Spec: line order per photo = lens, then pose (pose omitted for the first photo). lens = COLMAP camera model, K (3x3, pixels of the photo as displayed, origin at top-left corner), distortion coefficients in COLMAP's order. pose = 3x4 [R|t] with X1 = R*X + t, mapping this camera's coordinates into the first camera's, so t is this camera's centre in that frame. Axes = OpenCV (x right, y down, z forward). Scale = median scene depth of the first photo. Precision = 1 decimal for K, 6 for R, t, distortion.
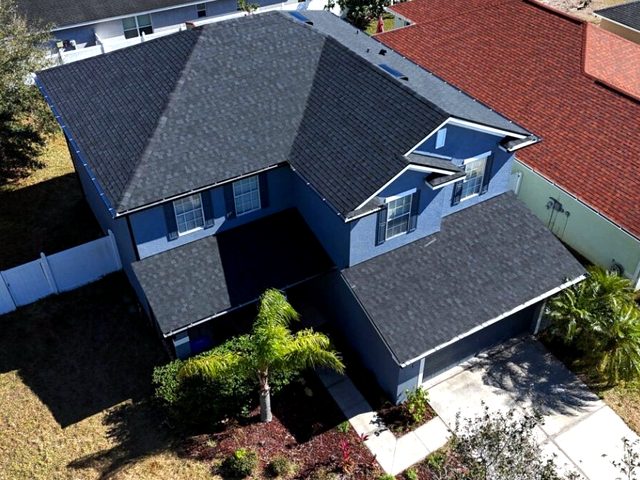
lens RADIAL K [[644.4, 0, 321.3], [0, 644.4, 240.1], [0, 0, 1]] dist [0.014203, 0.000000]
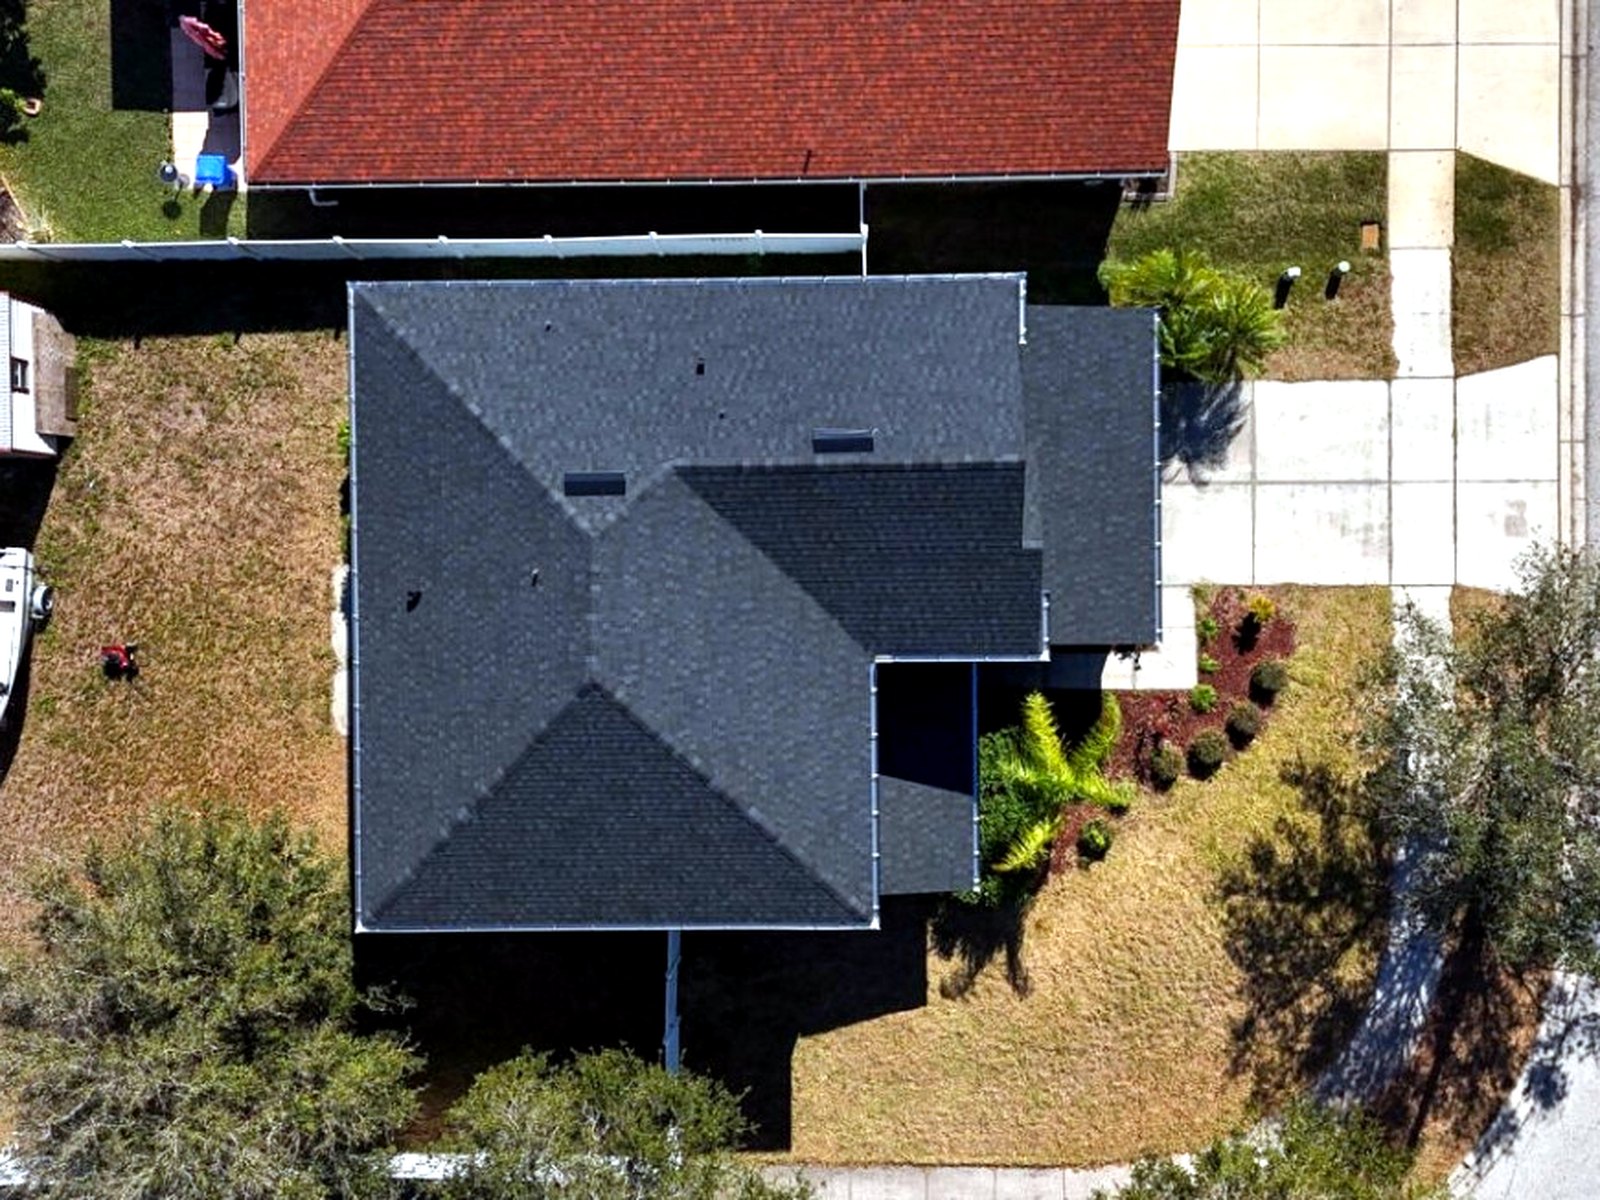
lens RADIAL K [[1611.1, 0, 801.3], [0, 1611.1, 603.5], [0, 0, 1]] dist [0.014203, 0.000000]
pose [[0.501115, -0.864775, -0.032391, 0.011265], [0.584853, 0.310844, 0.749215, -1.364041], [-0.637833, -0.394387, 0.661535, -0.012611]]
